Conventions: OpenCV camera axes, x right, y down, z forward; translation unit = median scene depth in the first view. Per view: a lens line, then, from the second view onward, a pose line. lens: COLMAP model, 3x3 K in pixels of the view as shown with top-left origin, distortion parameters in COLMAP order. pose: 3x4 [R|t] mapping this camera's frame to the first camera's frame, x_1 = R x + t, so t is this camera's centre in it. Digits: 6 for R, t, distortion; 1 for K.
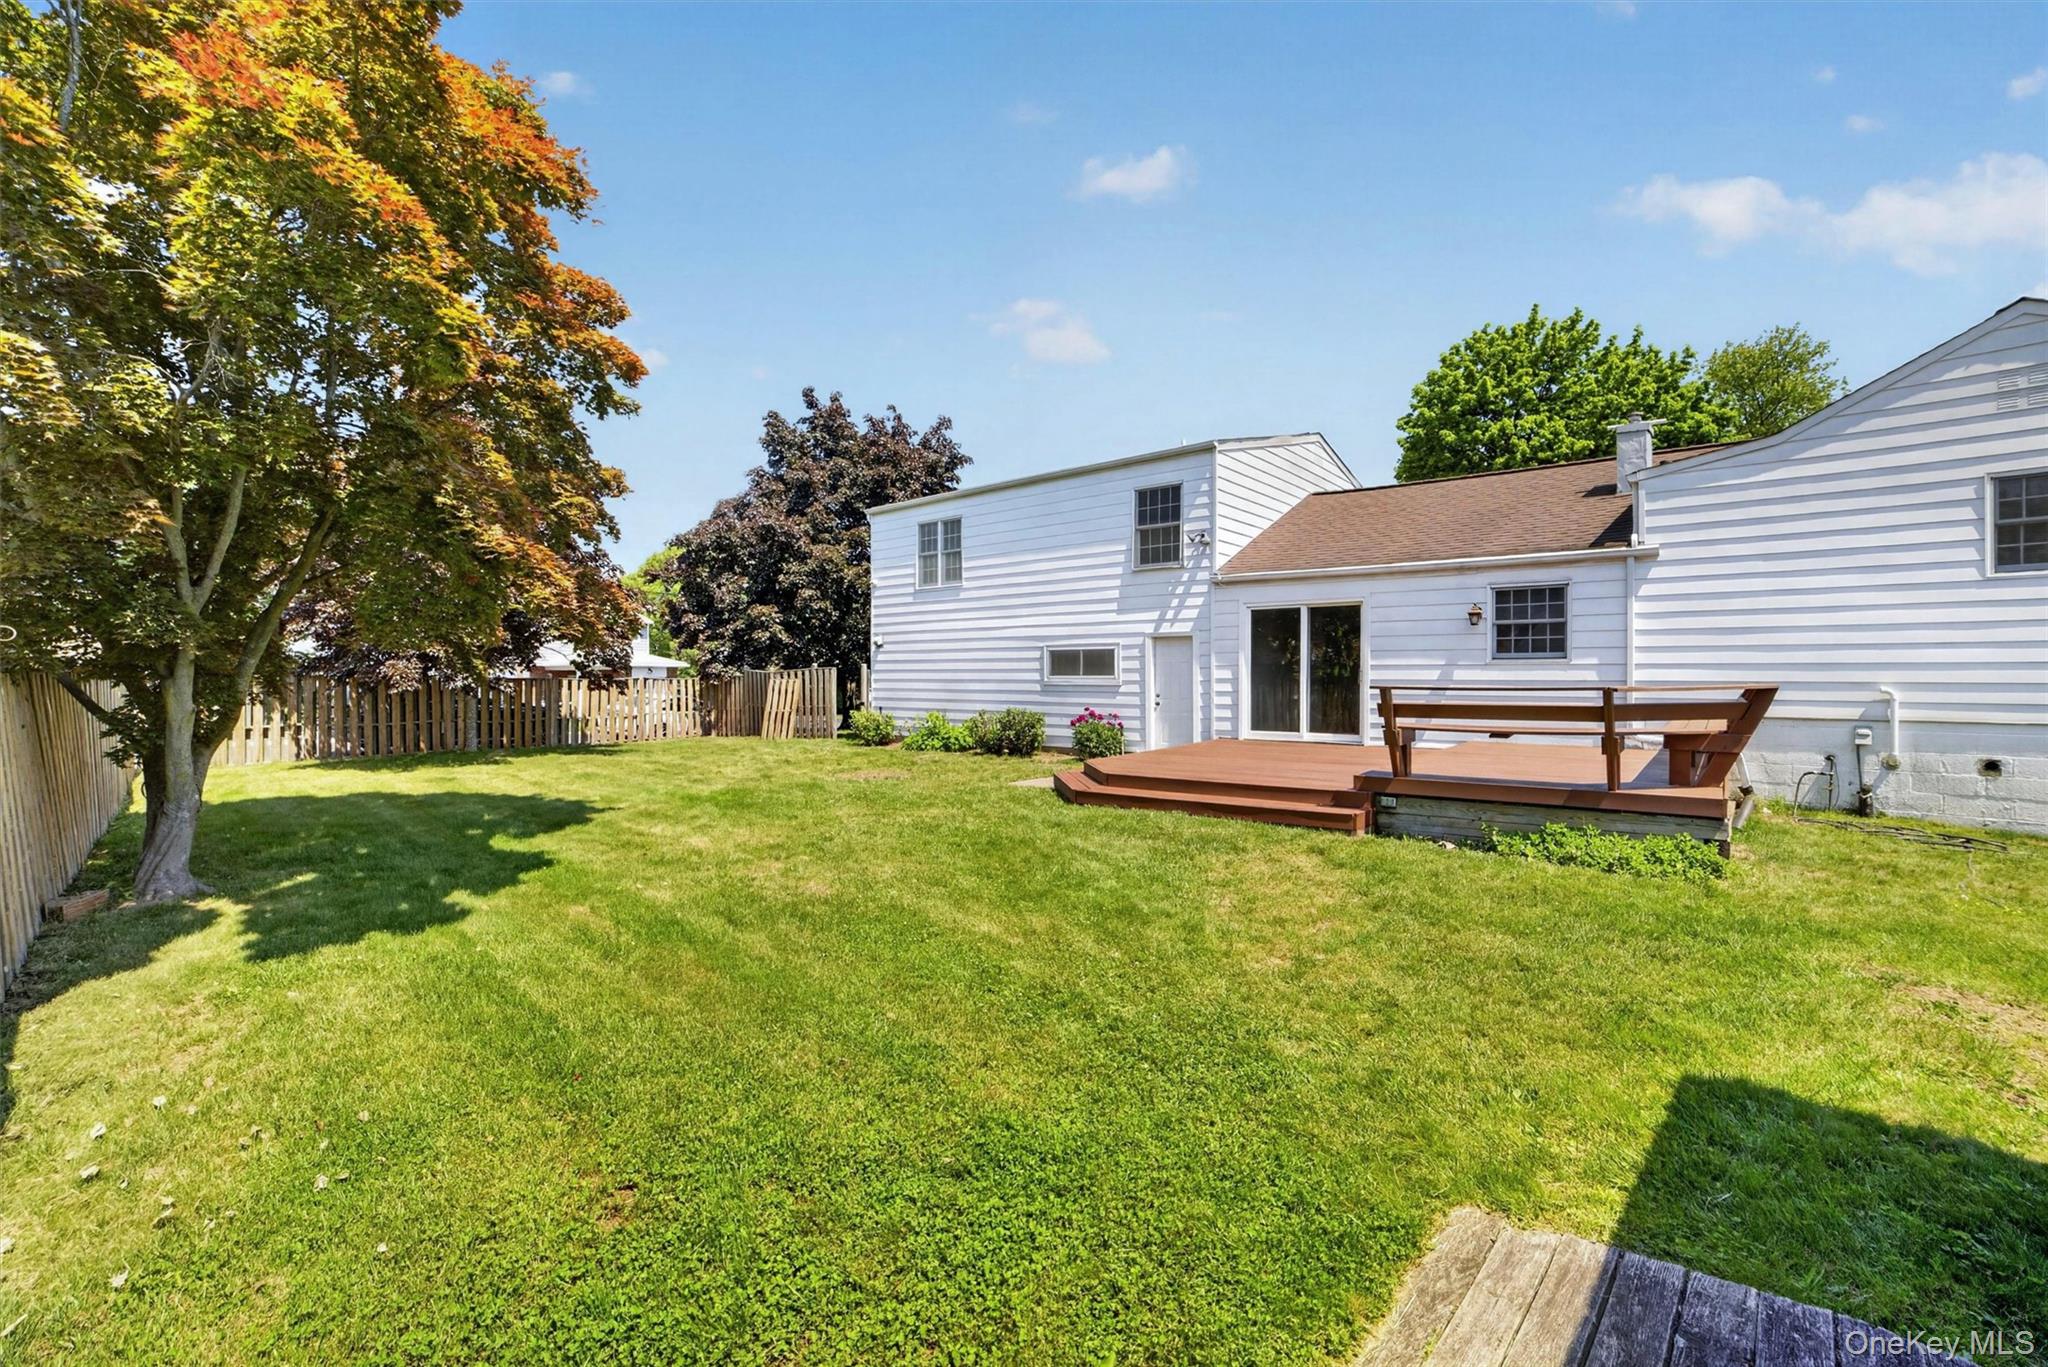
lens RADIAL K [[875.2, 0, 1035.2], [0, 875.2, 675.0], [0, 0, 1]] dist [-0.094544, 0.029082]
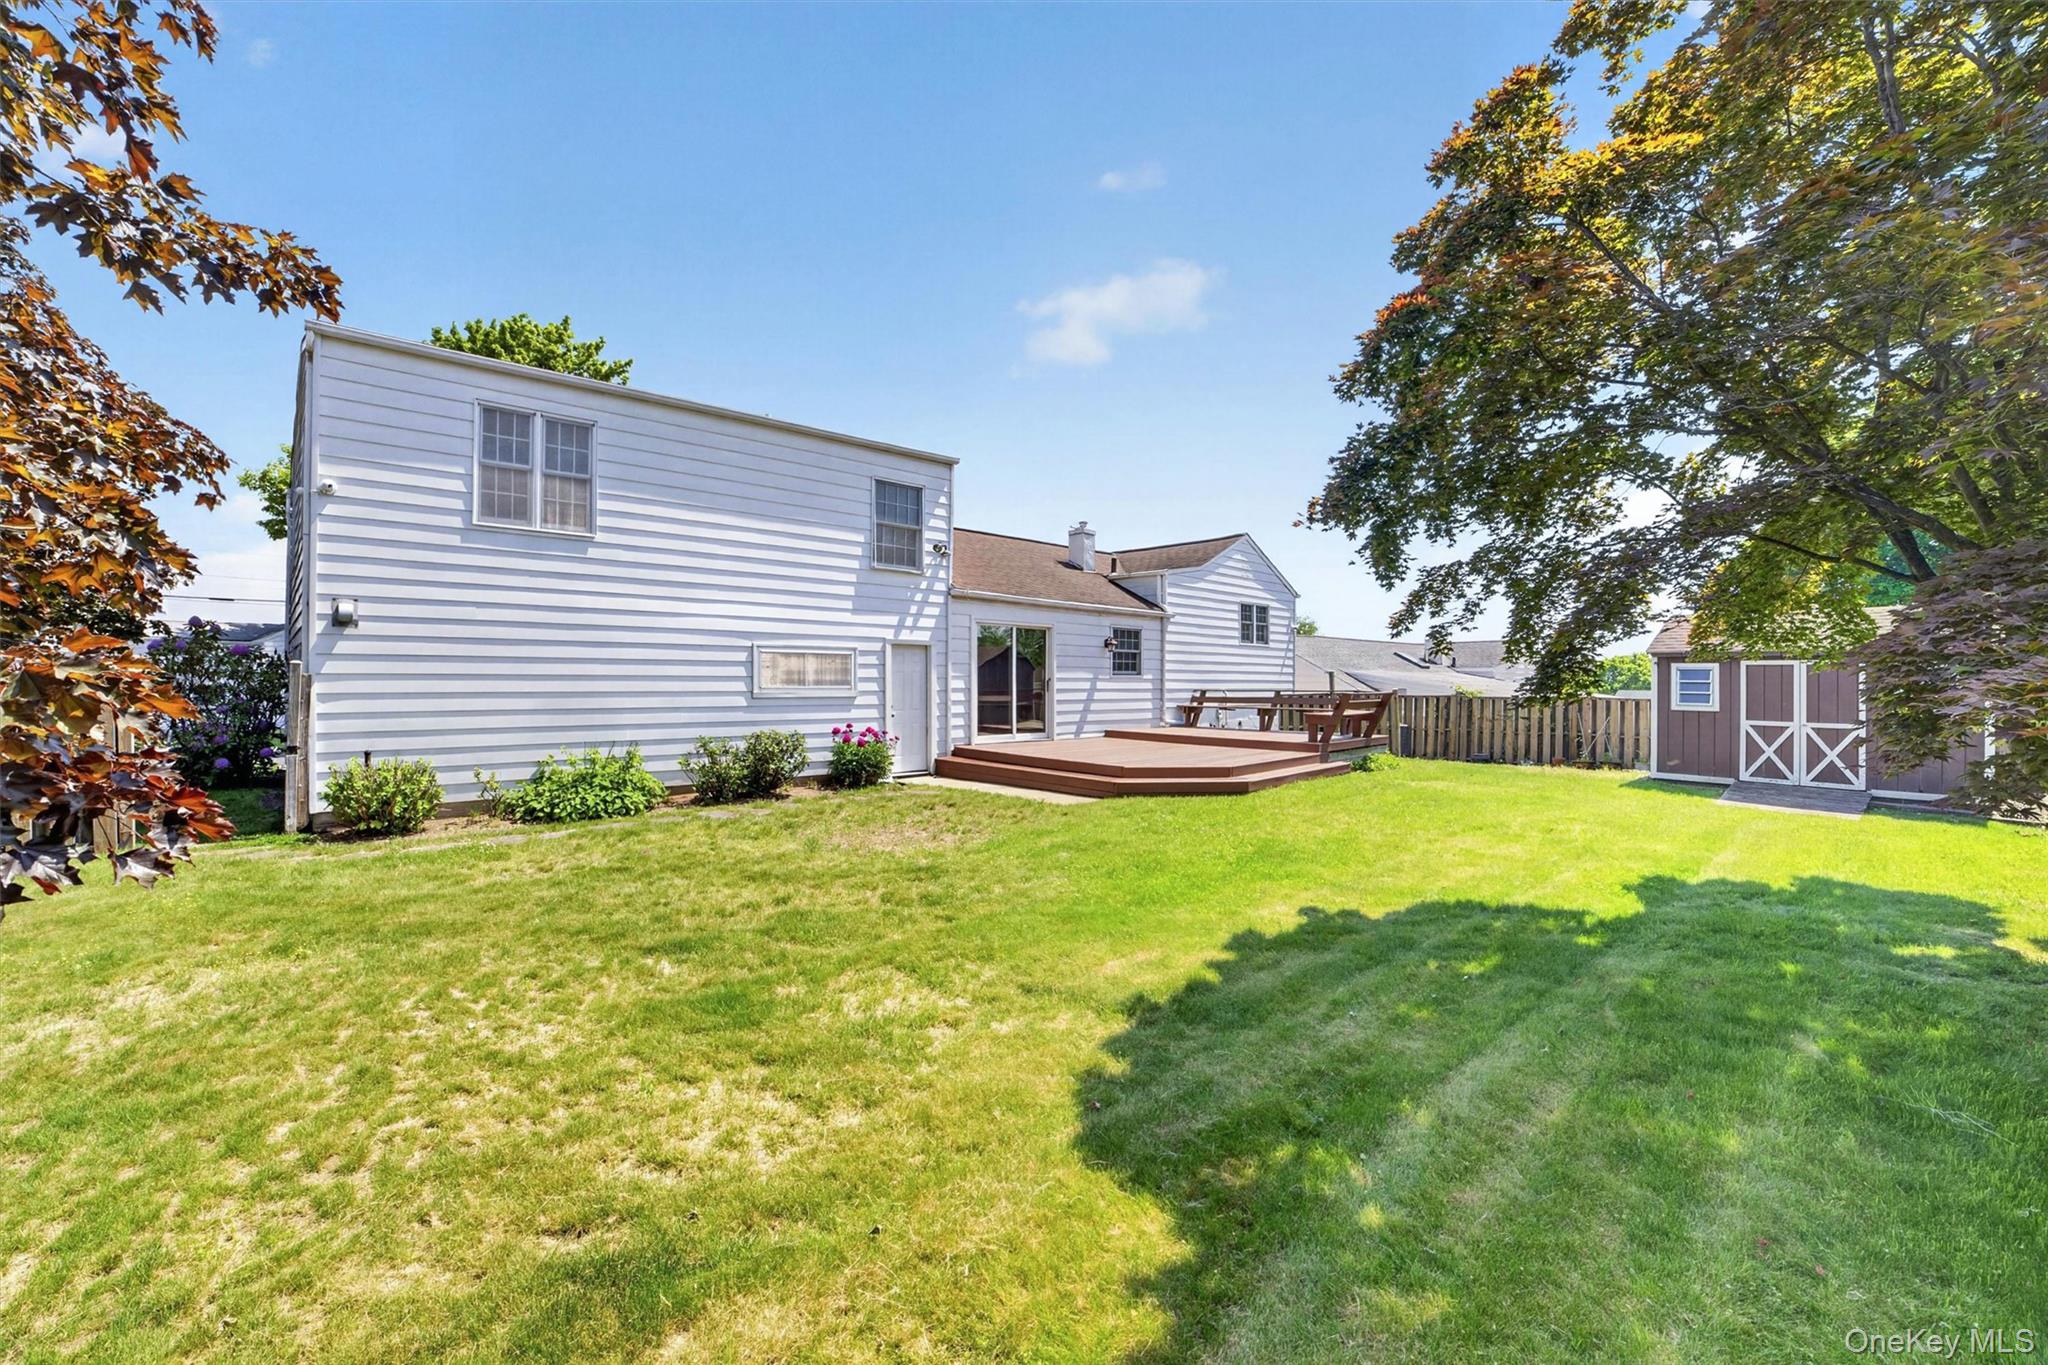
lens RADIAL K [[875.2, 0, 1035.2], [0, 875.2, 674.0], [0, 0, 1]] dist [-0.094544, 0.029082]
pose [[0.092932, 0.008729, 0.995634, -0.766510], [-0.006279, 0.999947, -0.008181, -0.004834], [-0.995653, -0.005491, 0.092982, 0.758274]]
